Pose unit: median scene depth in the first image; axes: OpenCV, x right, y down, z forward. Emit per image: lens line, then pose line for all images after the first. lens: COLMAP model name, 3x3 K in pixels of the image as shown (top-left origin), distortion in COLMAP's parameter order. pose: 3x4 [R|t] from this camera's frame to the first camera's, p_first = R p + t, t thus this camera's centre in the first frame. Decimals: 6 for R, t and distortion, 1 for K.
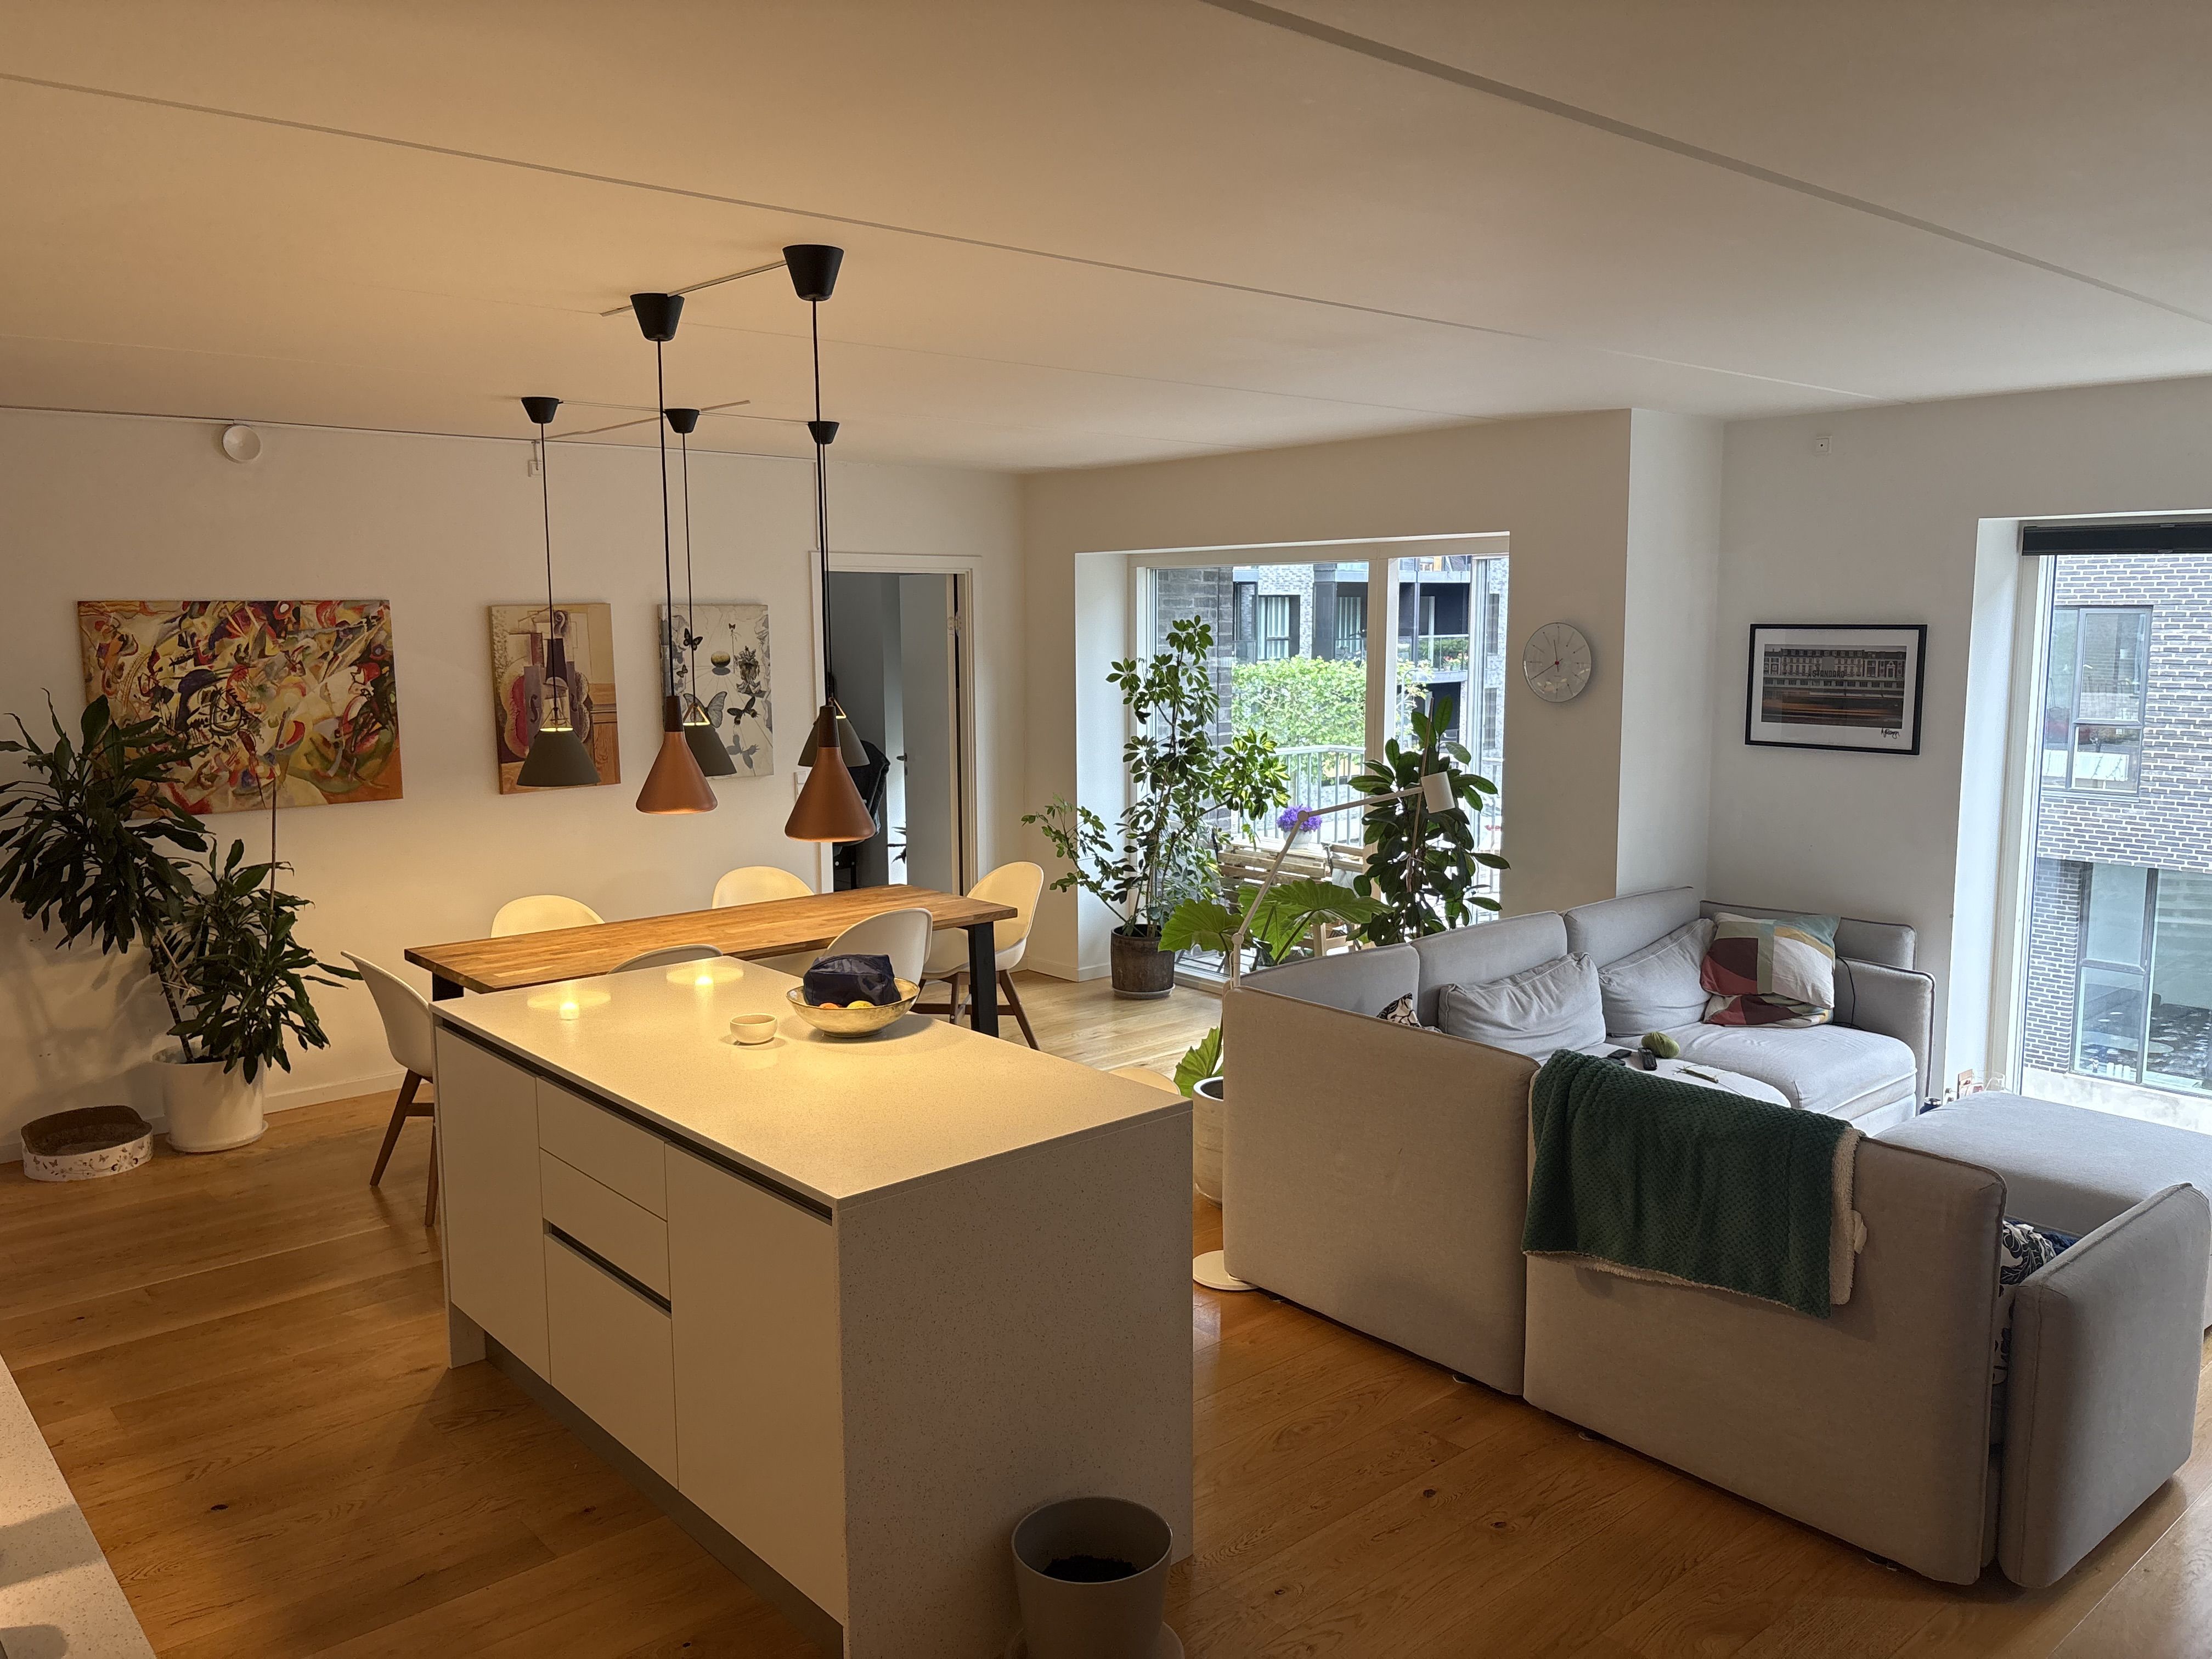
lens RADIAL K [[1676.7, 0, 1107.6], [0, 1676.7, 818.7], [0, 0, 1]] dist [0.033410, -0.010596]
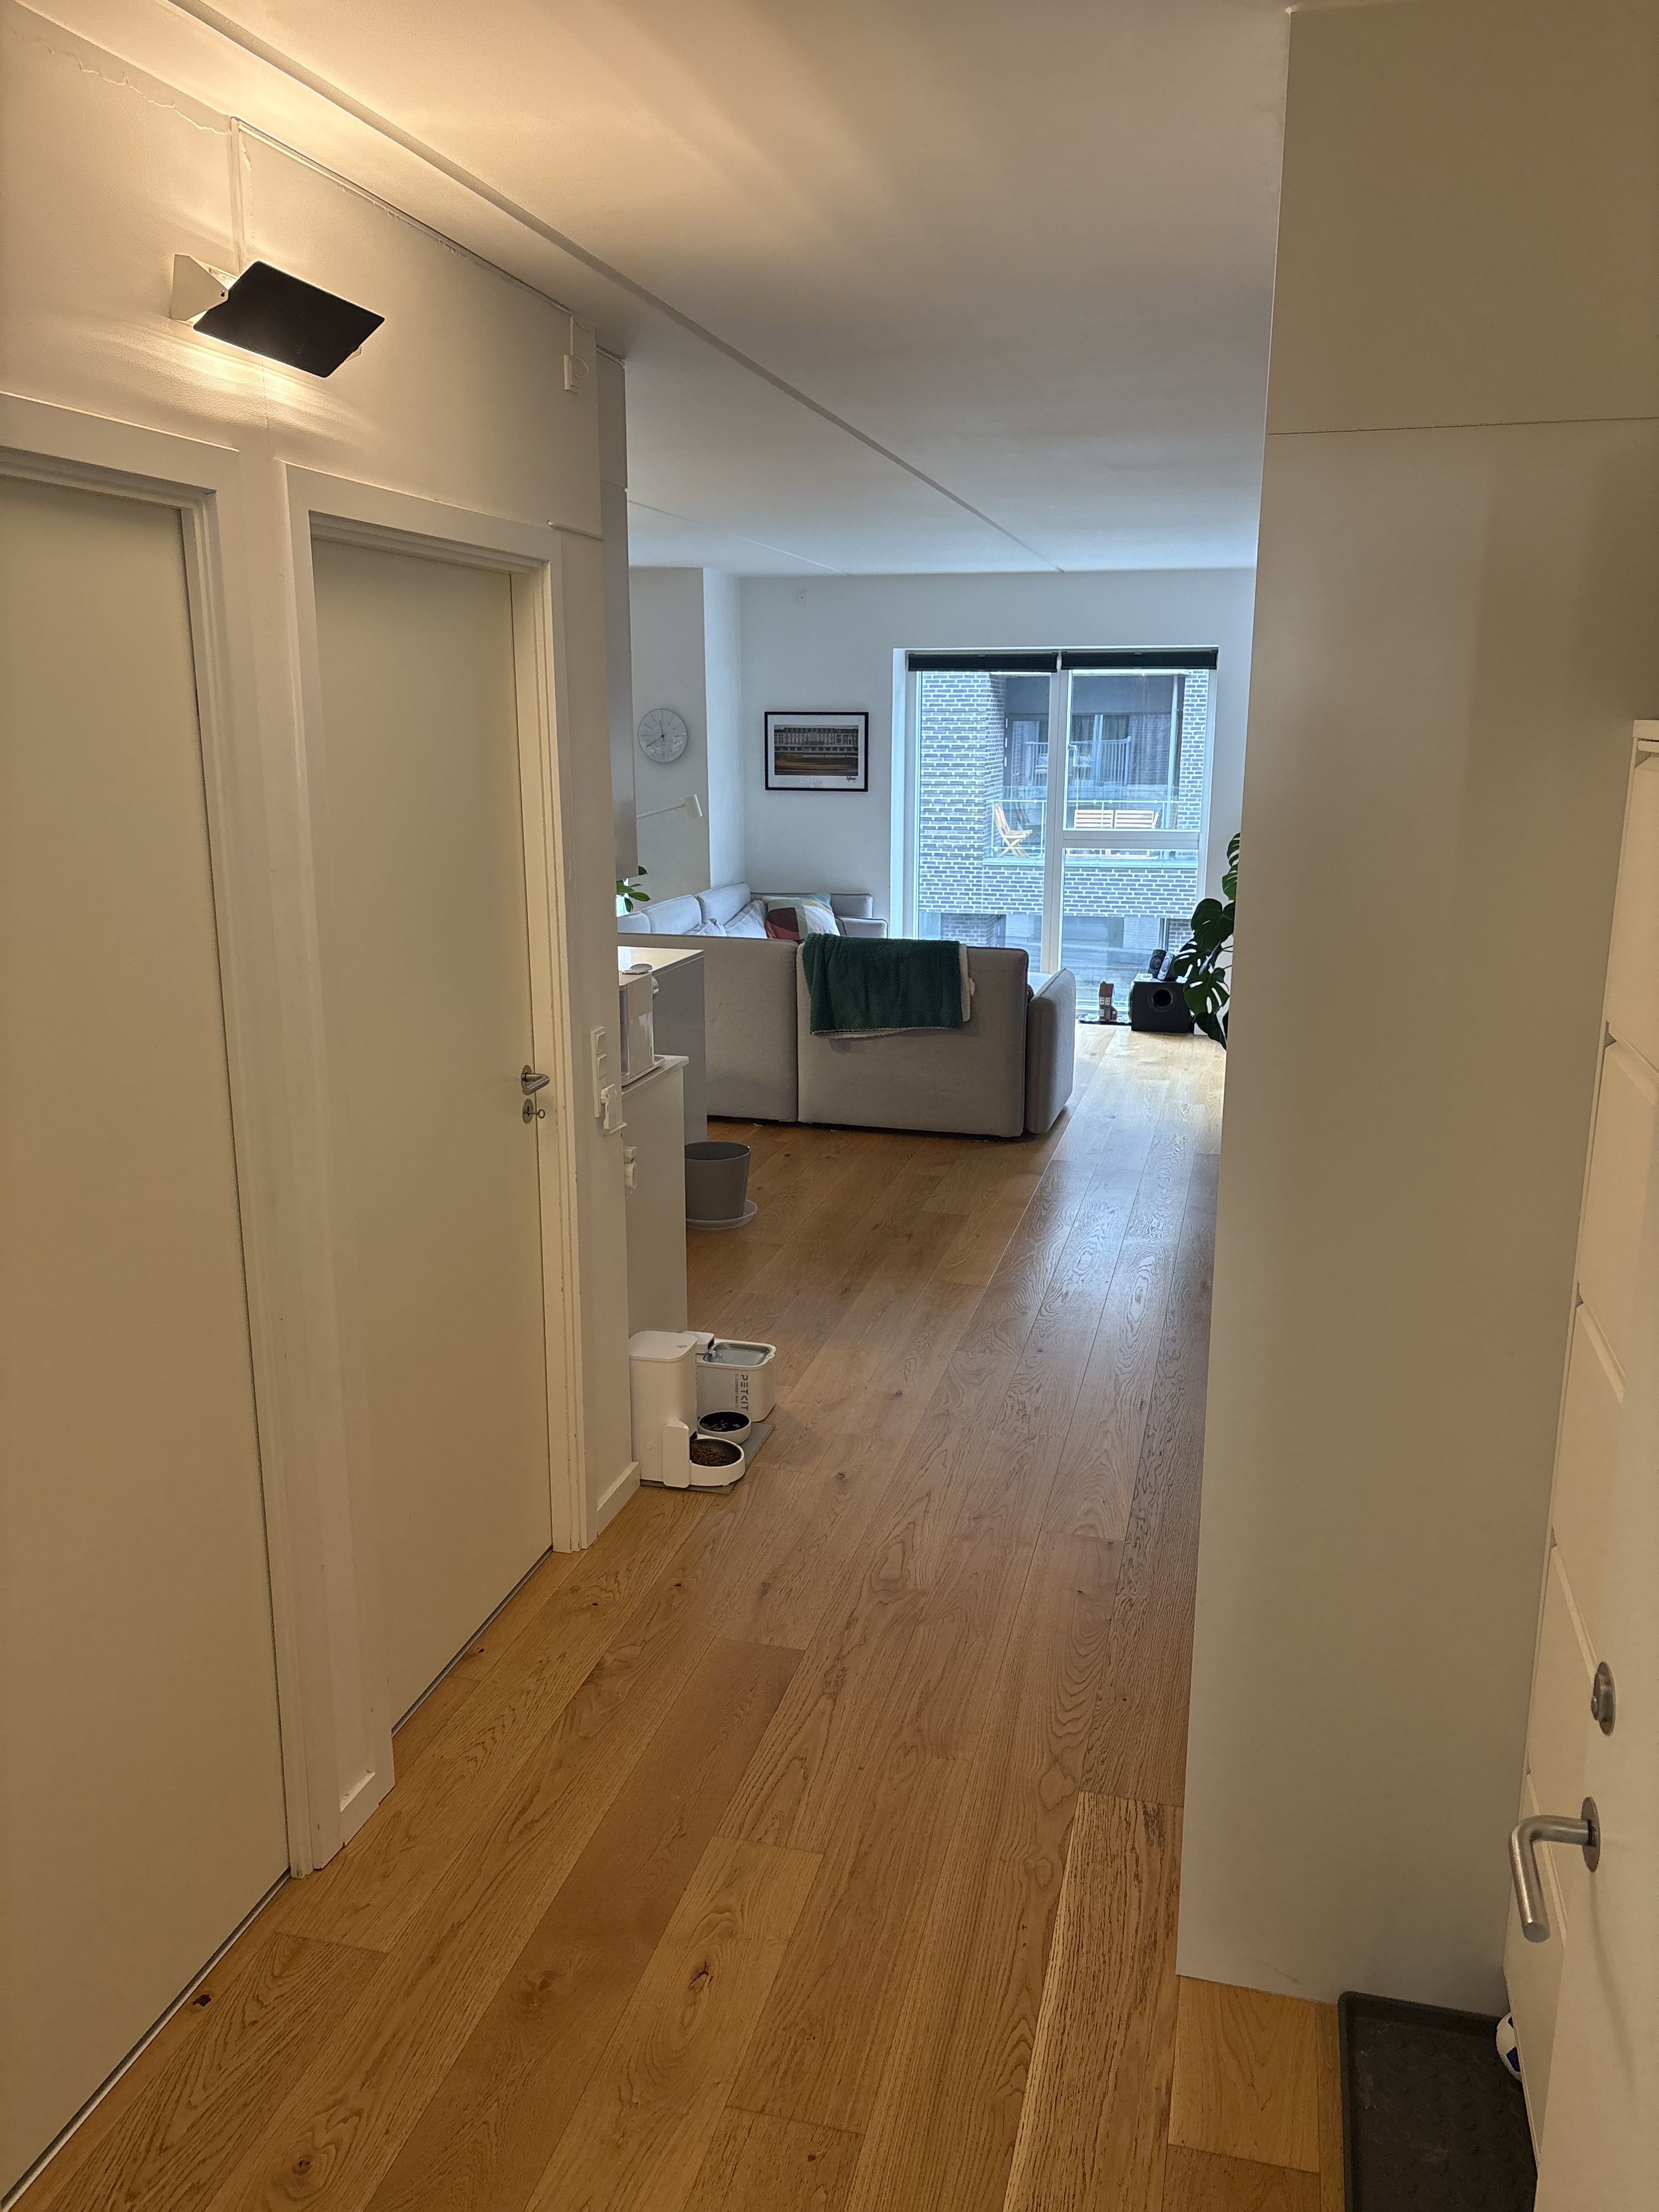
lens RADIAL K [[1676.7, 0, 826.6], [0, 1676.7, 1110.9], [0, 0, 1]] dist [0.033410, -0.010596]
pose [[0.834184, -0.121755, 0.537878, -0.491760], [0.063273, 0.990014, 0.125973, 0.063795], [-0.547845, -0.071051, 0.833557, -0.392470]]
